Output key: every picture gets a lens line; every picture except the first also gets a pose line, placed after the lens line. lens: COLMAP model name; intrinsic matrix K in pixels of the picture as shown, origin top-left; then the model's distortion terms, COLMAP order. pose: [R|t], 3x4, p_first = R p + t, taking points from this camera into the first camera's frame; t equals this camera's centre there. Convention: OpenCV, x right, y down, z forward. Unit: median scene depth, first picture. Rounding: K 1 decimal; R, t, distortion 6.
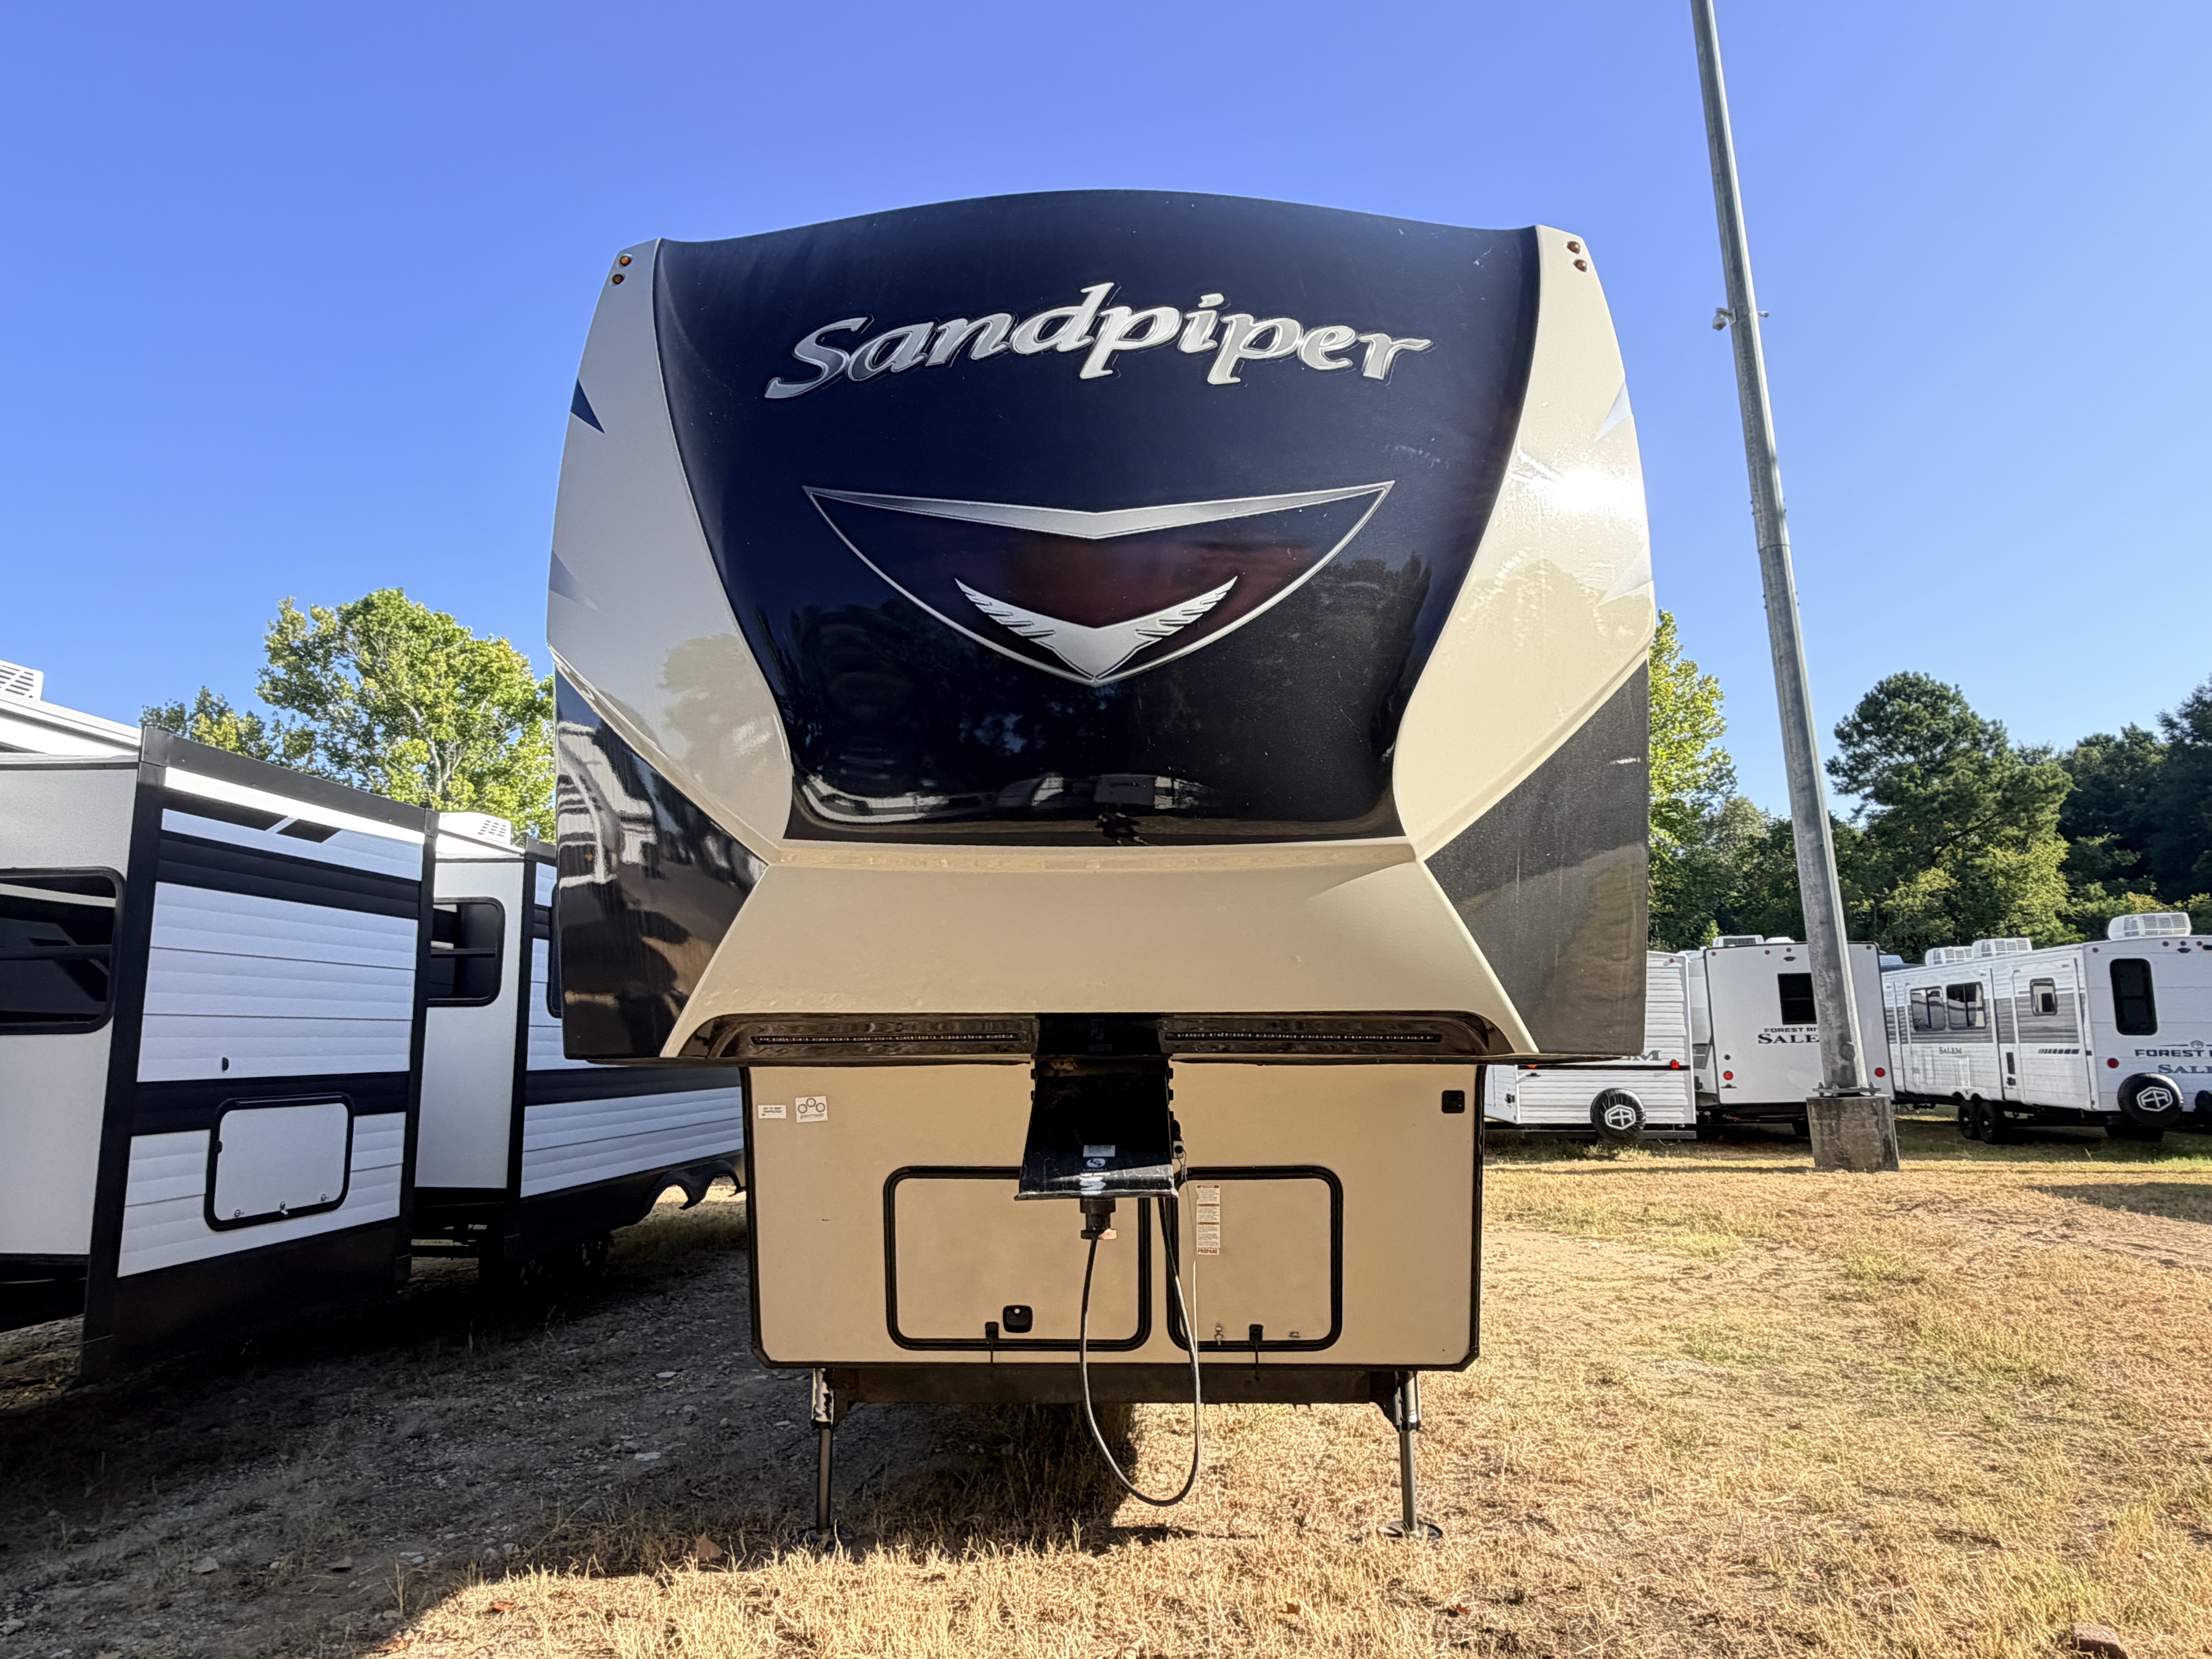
lens RADIAL K [[1332.2, 0, 1112.4], [0, 1332.2, 825.0], [0, 0, 1]] dist [0.000084, -0.000582]
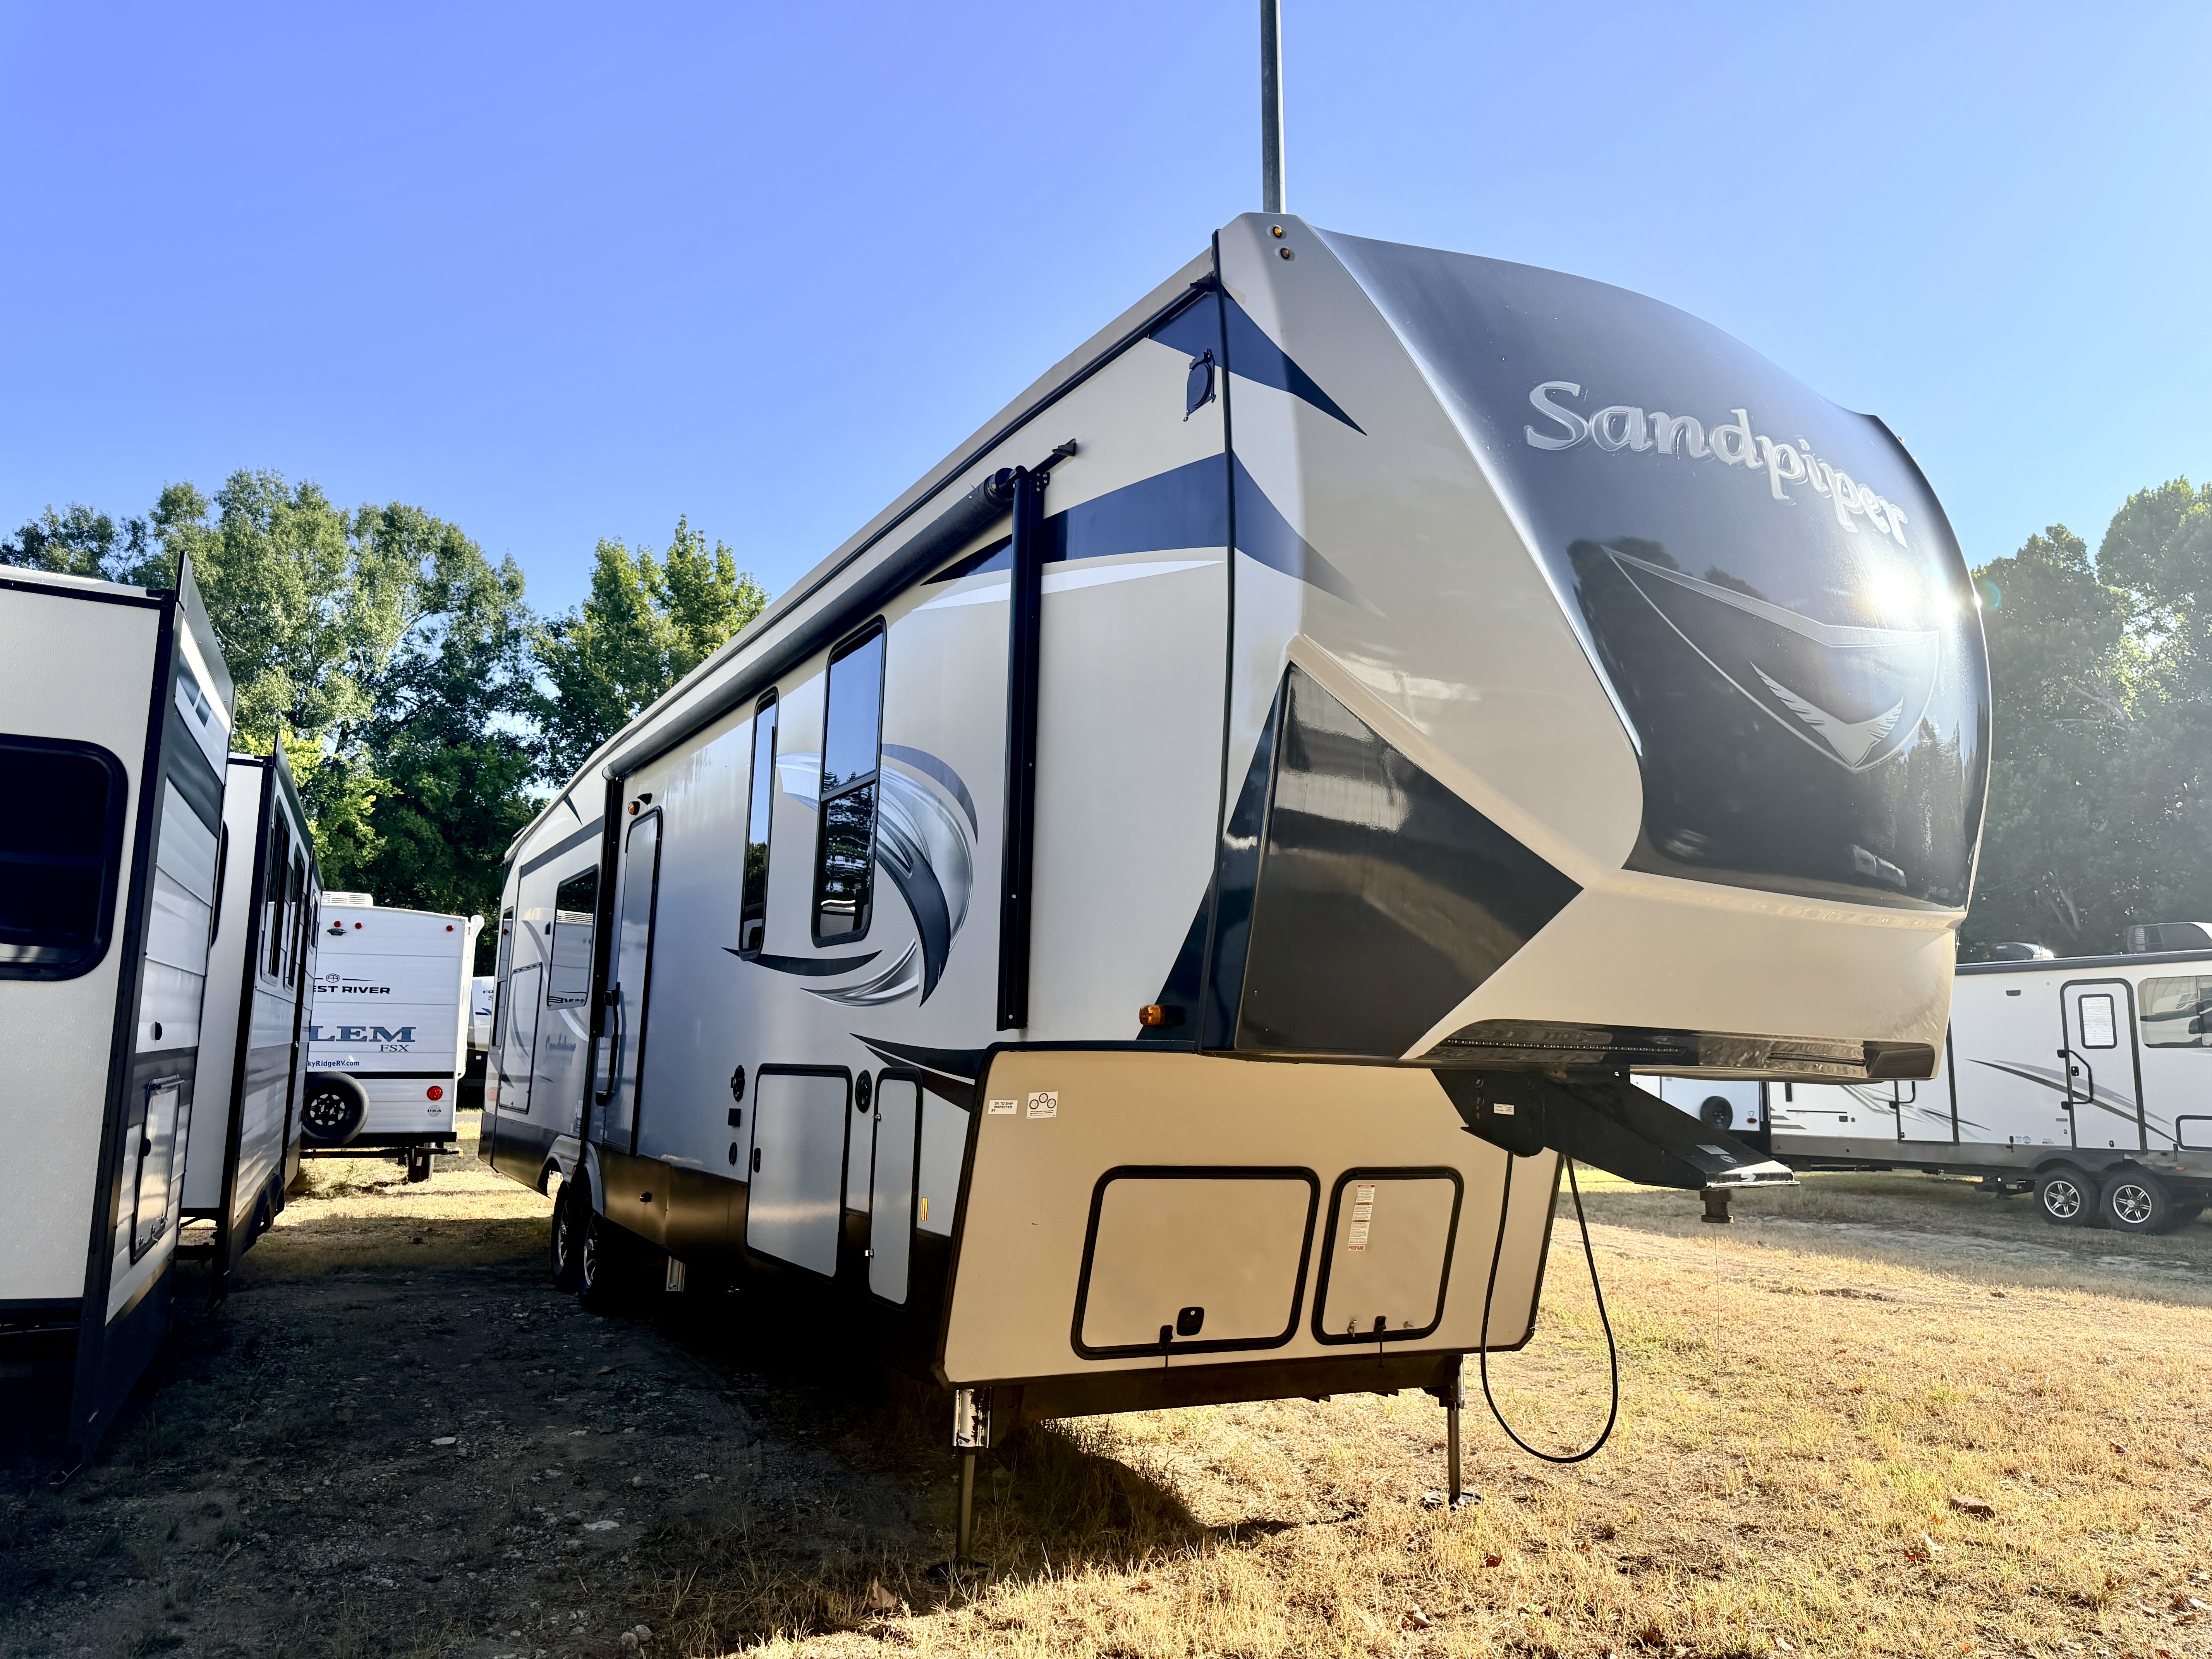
lens RADIAL K [[1582.8, 0, 1091.8], [0, 1582.8, 810.7], [0, 0, 1]] dist [0.032354, -0.020060]
pose [[0.866494, 0.109718, 0.486980, -0.748633], [-0.118807, 0.992841, -0.012294, 0.018805], [-0.484843, -0.047204, 0.873326, 0.027257]]
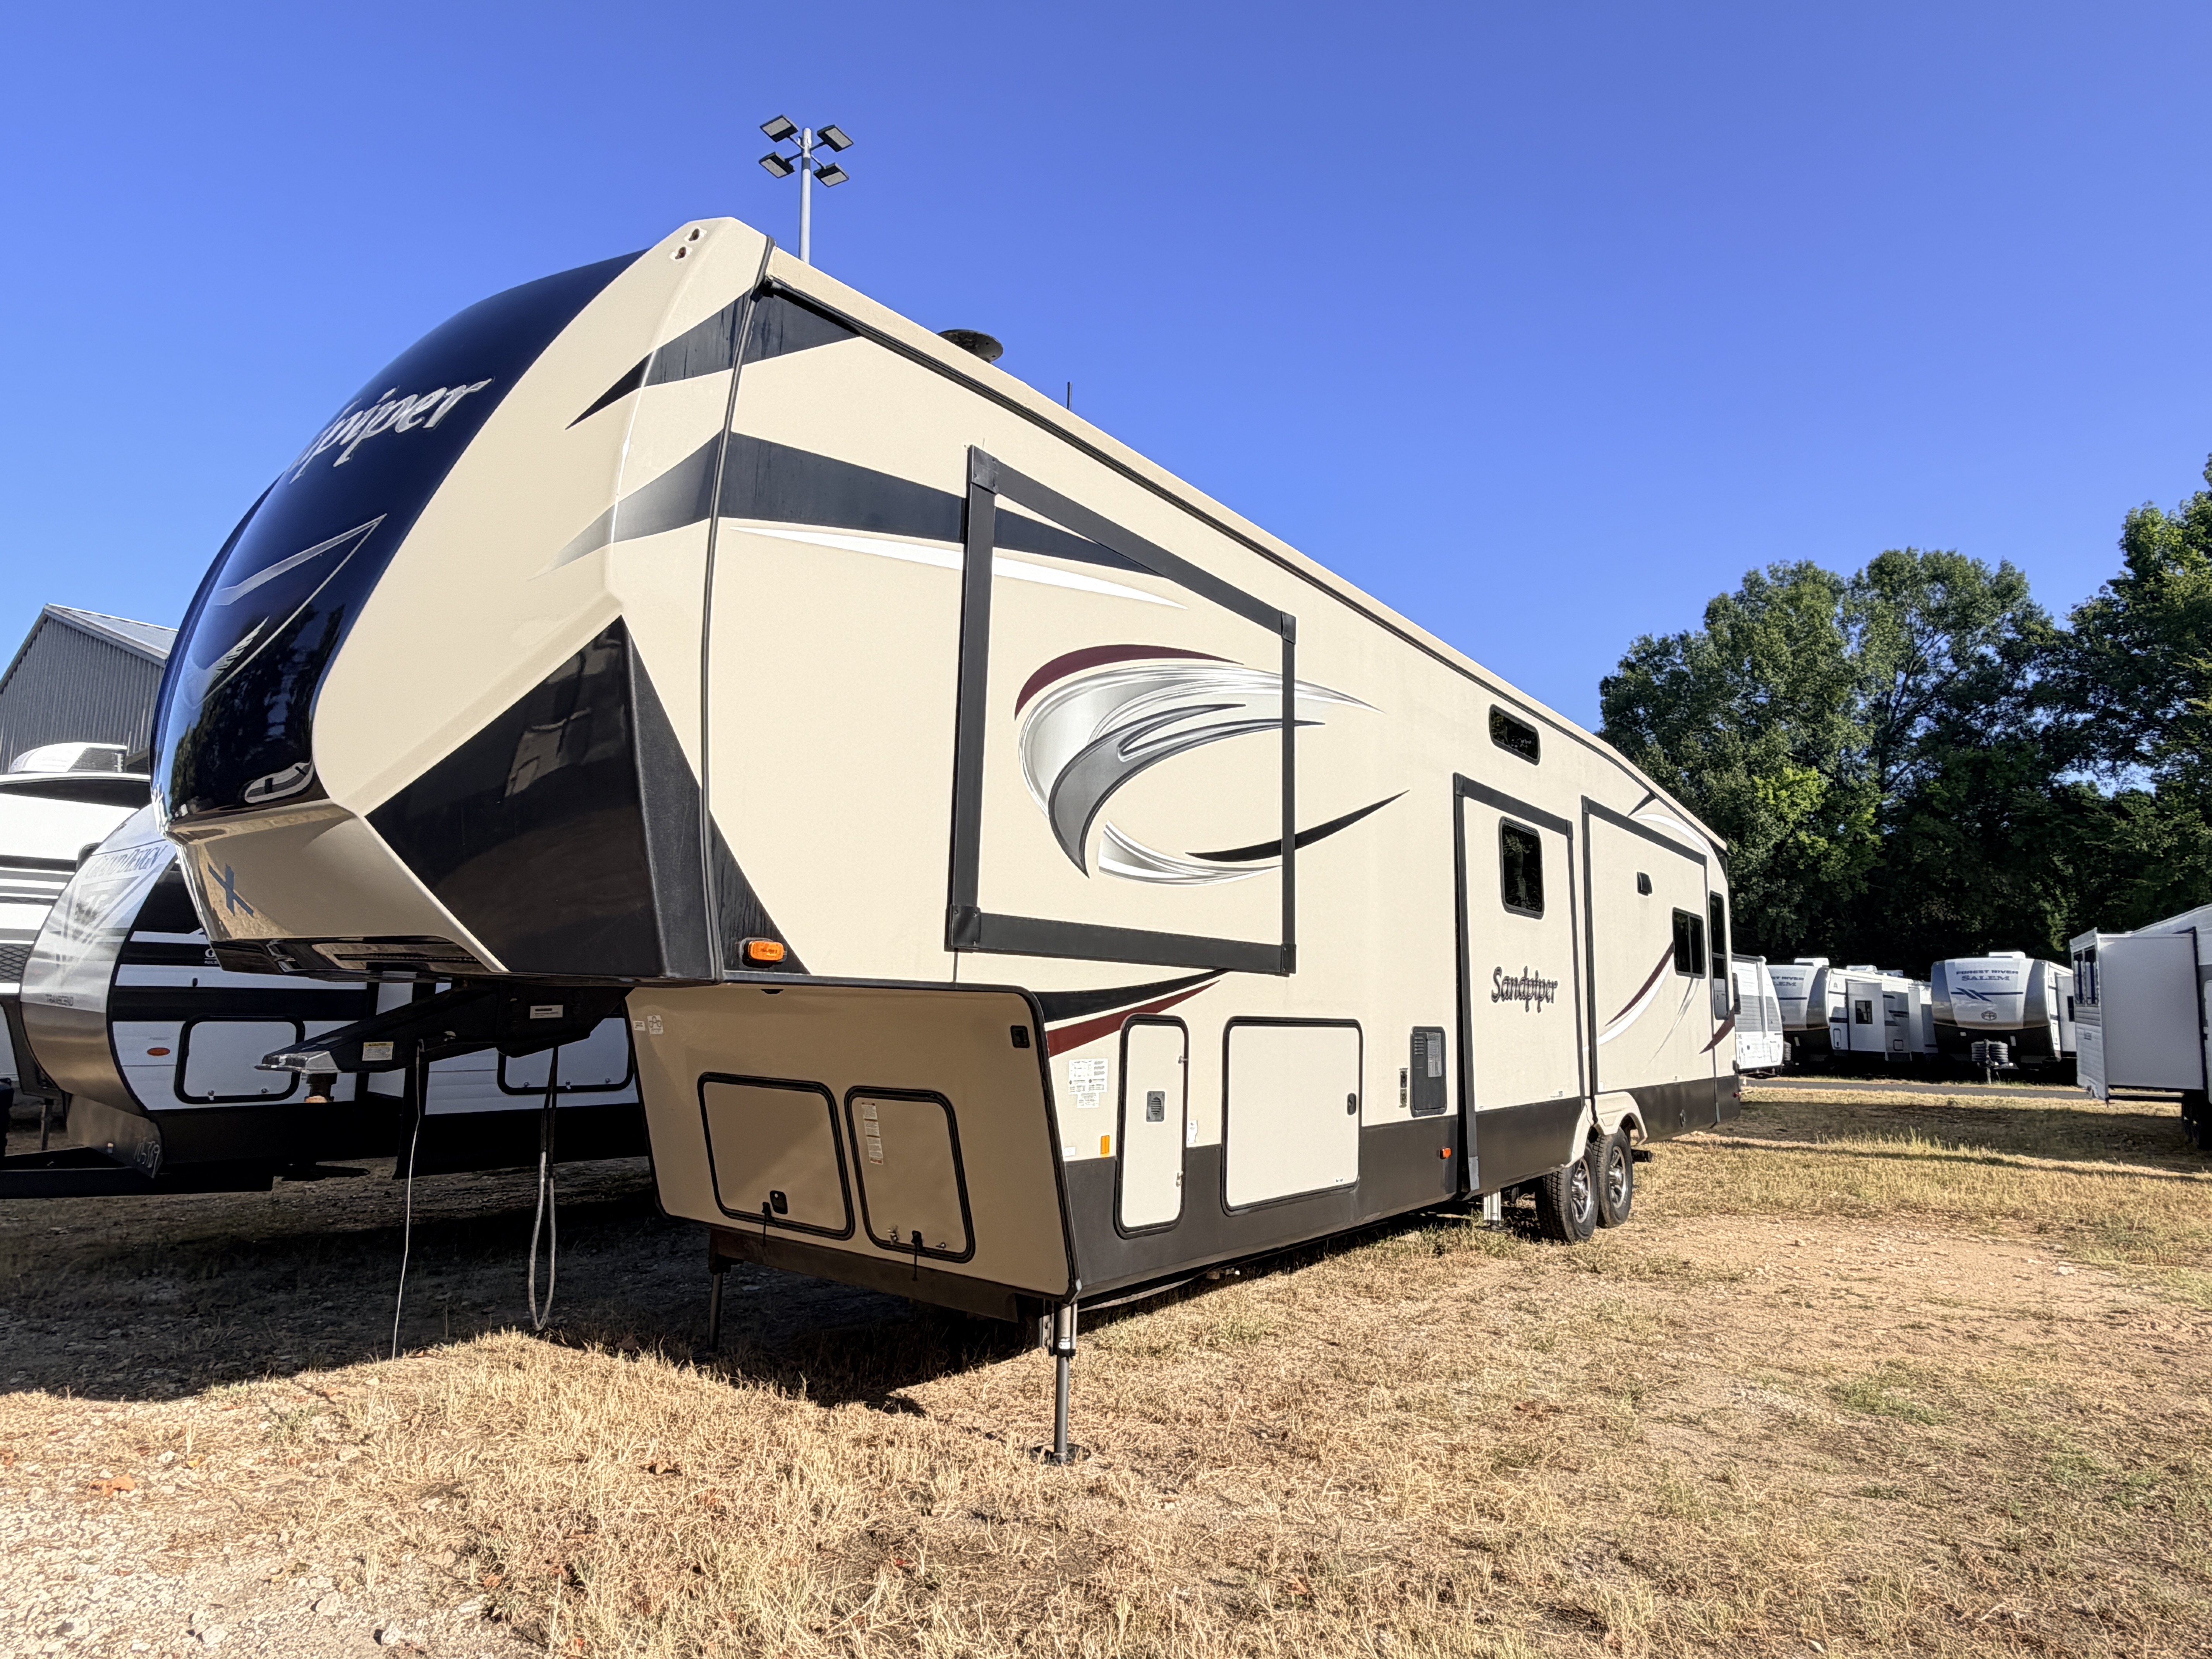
lens RADIAL K [[1260.8, 0, 1110.8], [0, 1260.8, 834.4], [0, 0, 1]] dist [0.002715, 0.000266]
pose [[0.810194, -0.055891, -0.583492, 0.866443], [0.074102, 0.997223, 0.007372, 0.049914], [0.581460, -0.049210, 0.812086, 0.257940]]
